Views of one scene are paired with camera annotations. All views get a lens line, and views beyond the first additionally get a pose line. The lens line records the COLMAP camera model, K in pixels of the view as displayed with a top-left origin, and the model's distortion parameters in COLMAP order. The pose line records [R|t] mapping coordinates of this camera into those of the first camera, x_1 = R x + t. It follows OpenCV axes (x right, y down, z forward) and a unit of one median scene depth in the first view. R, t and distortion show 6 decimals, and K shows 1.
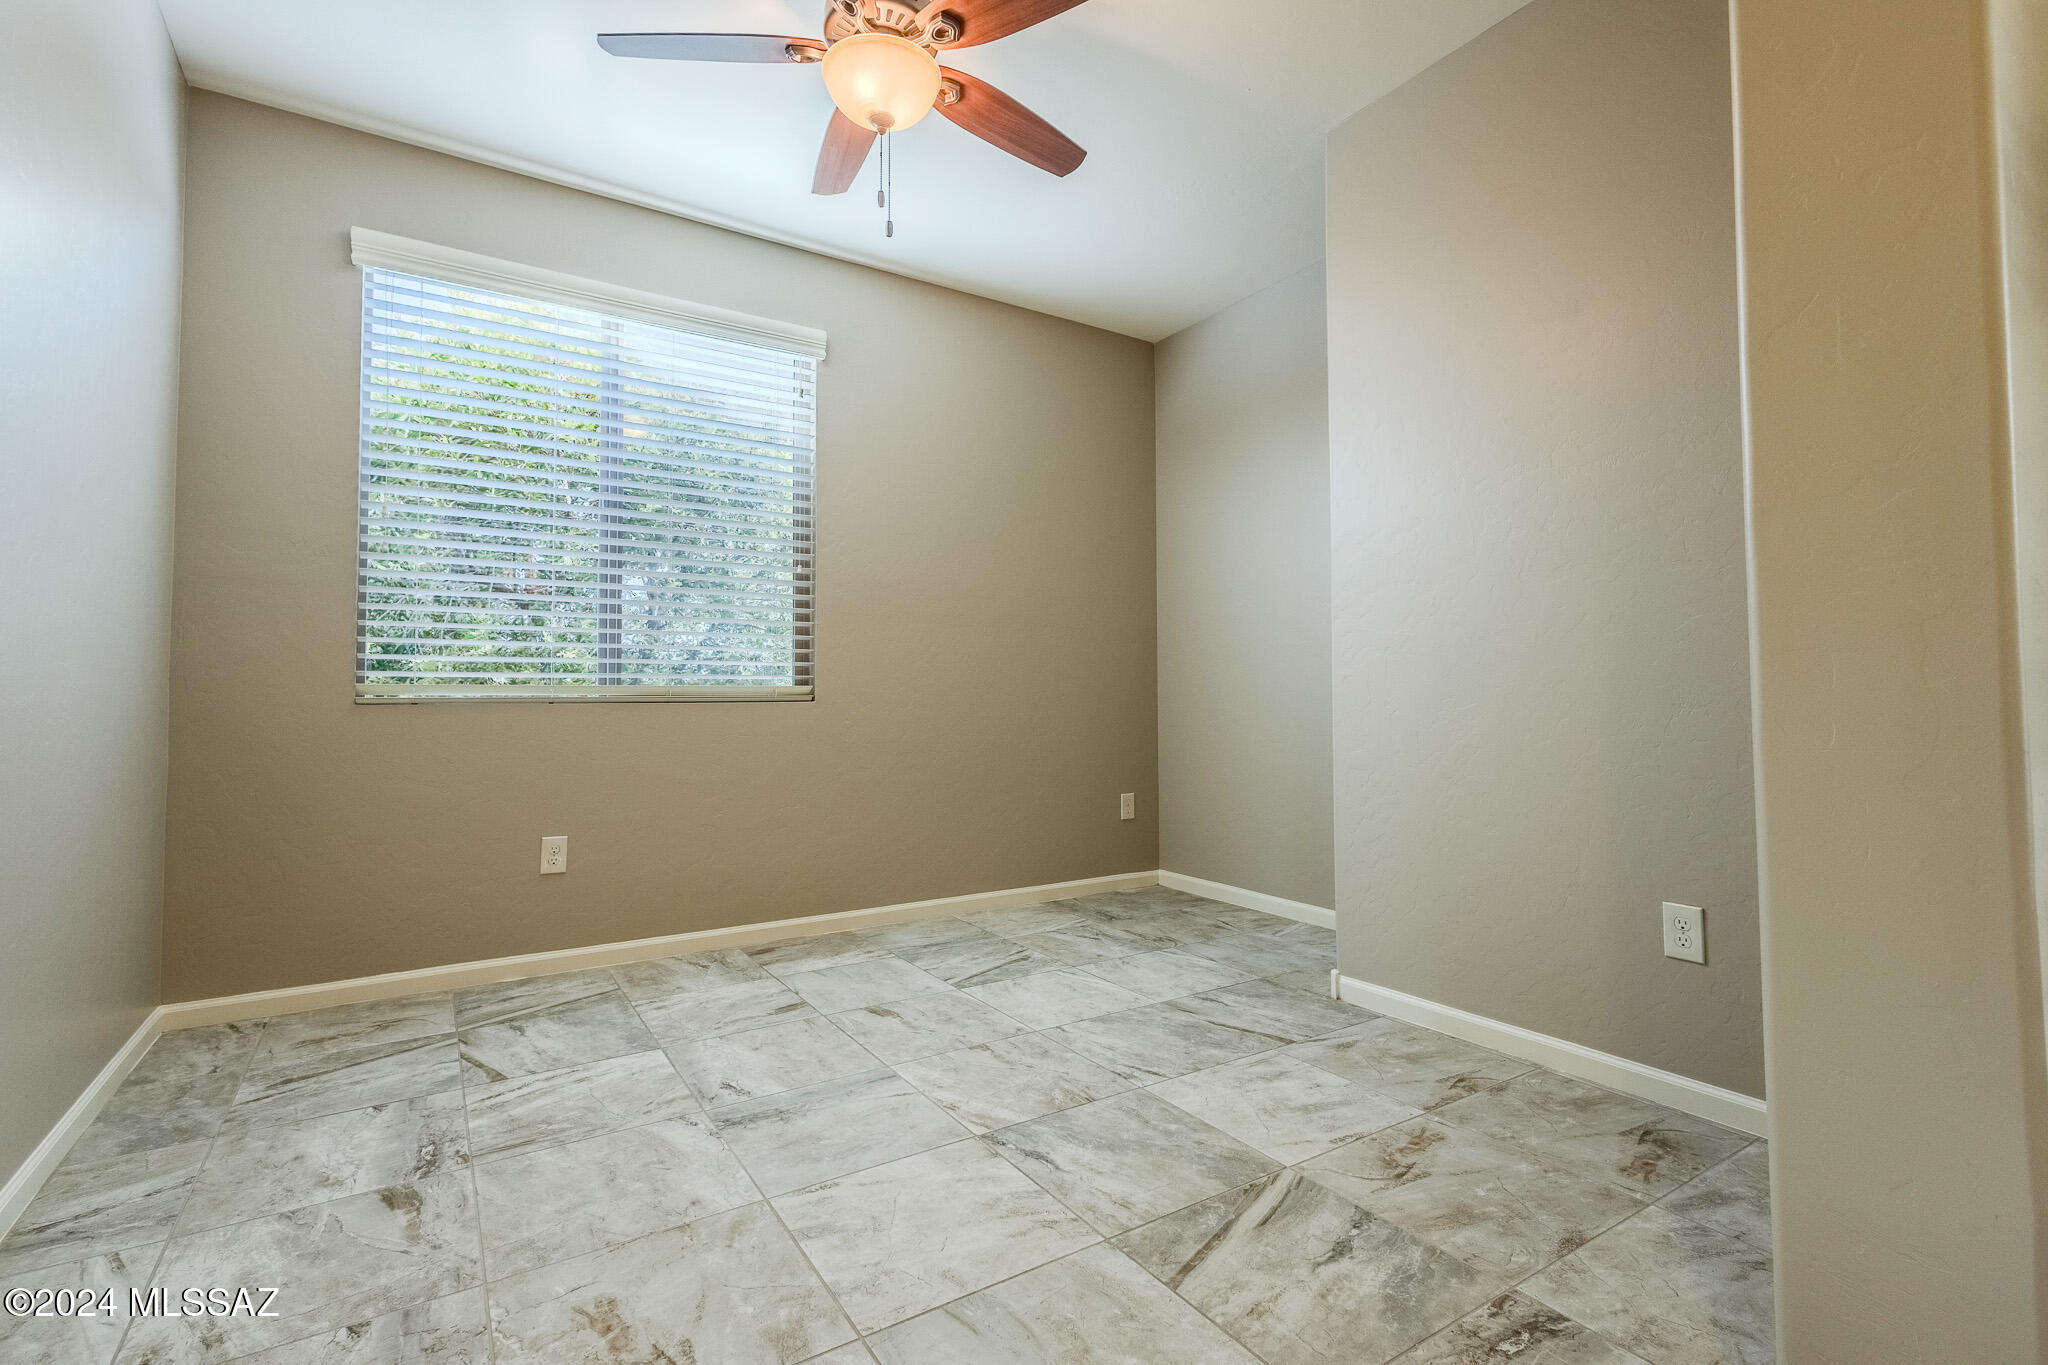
lens RADIAL K [[938.5, 0, 1028.1], [0, 938.5, 681.2], [0, 0, 1]] dist [0.012441, -0.003346]
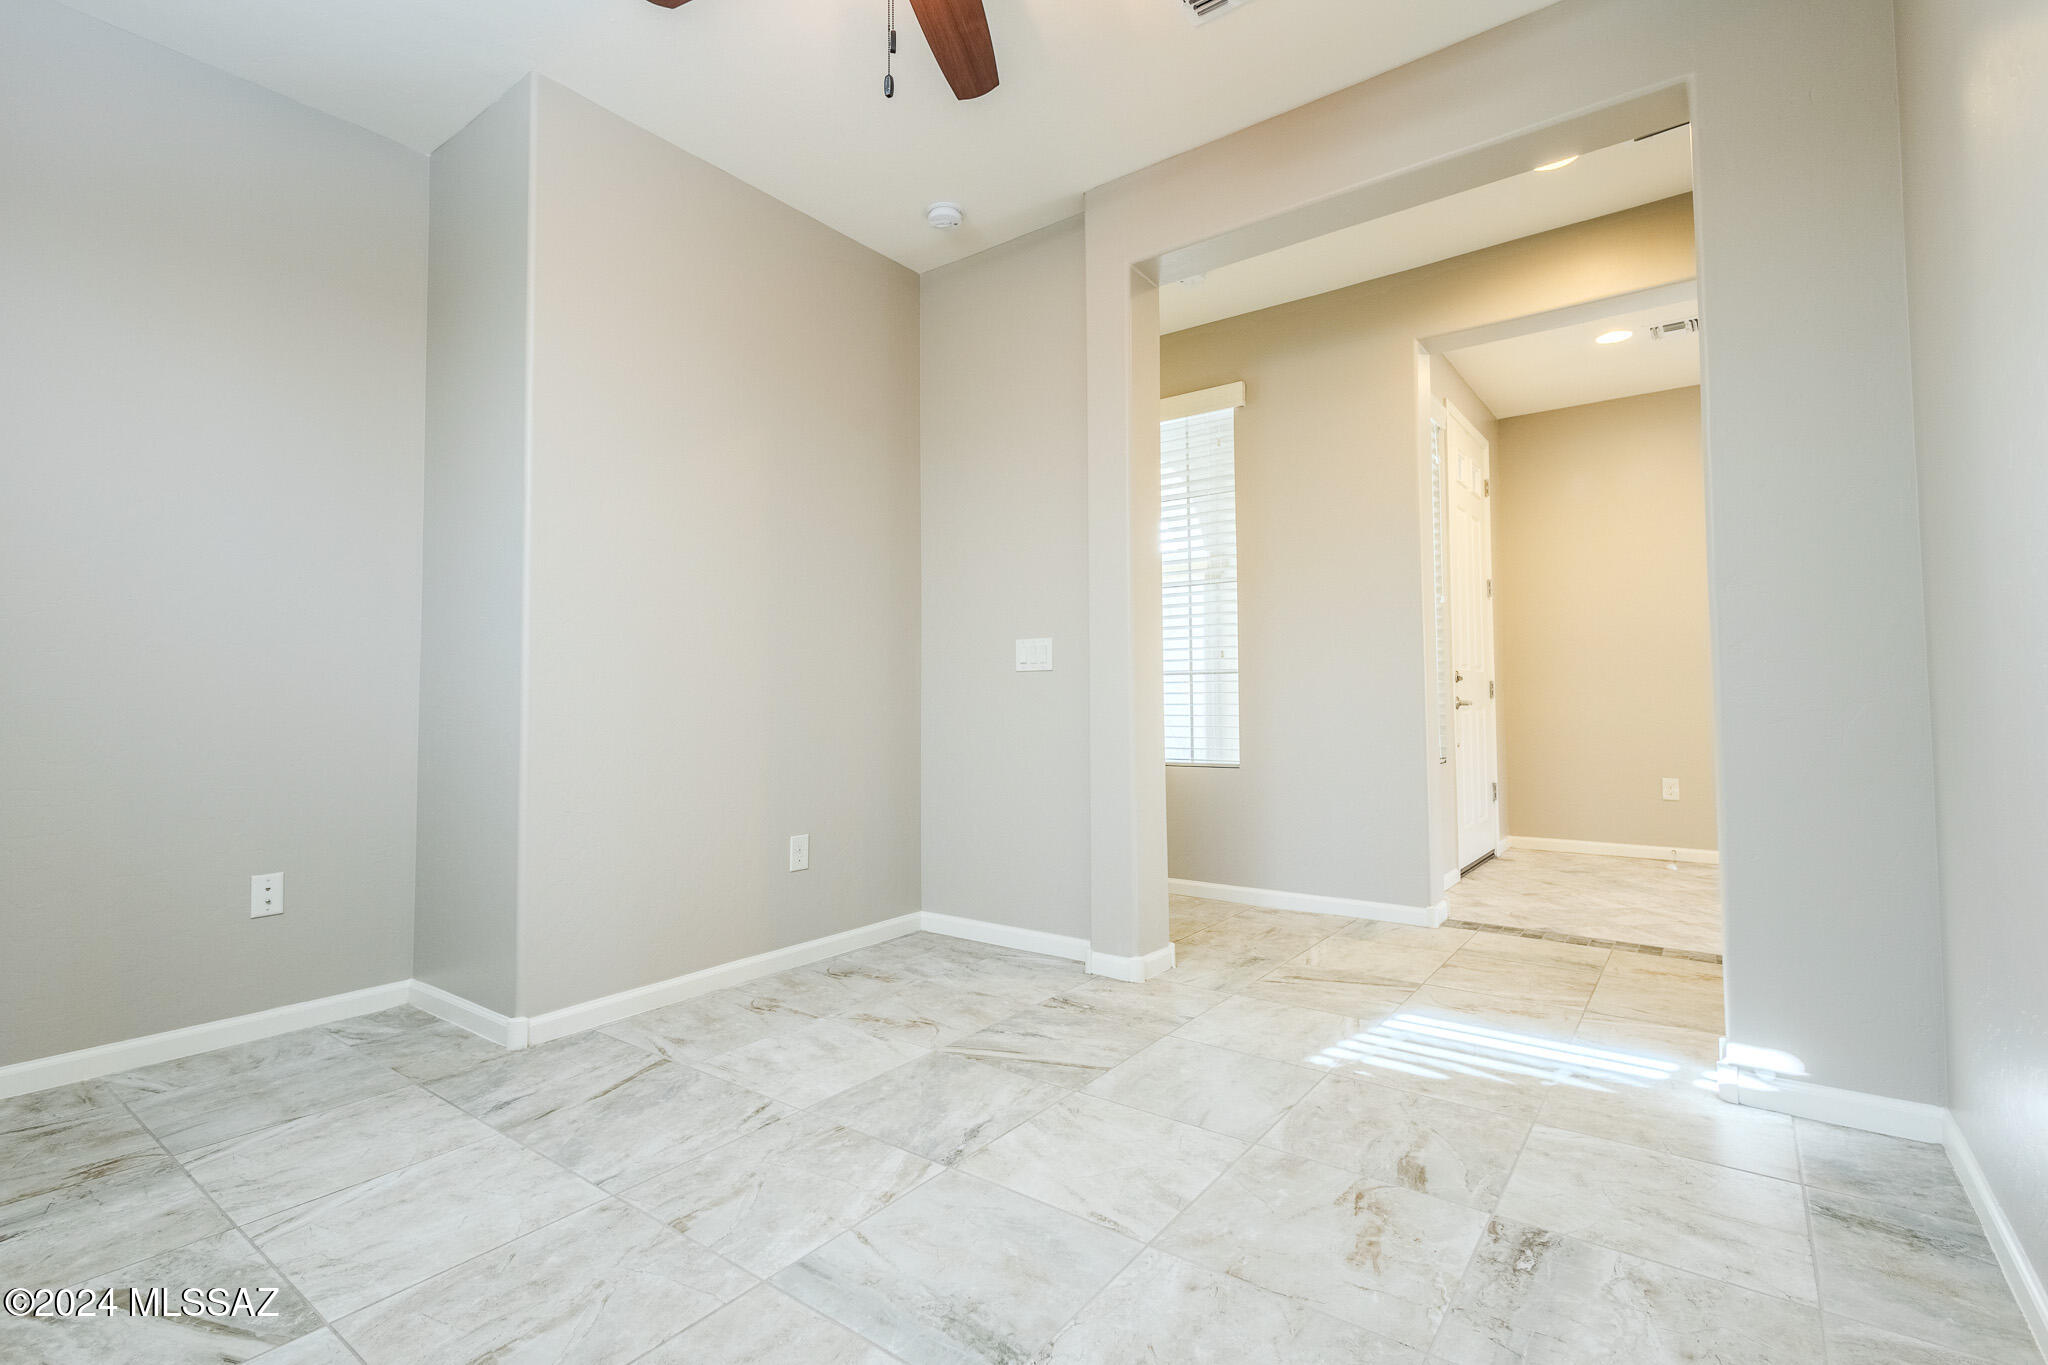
lens RADIAL K [[938.5, 0, 1026.3], [0, 938.5, 681.0], [0, 0, 1]] dist [0.012441, -0.003346]
pose [[-0.350191, 0.027227, 0.936282, -0.926896], [-0.007400, 0.999466, -0.031832, 0.025134], [-0.936649, -0.018076, -0.349803, 1.203039]]
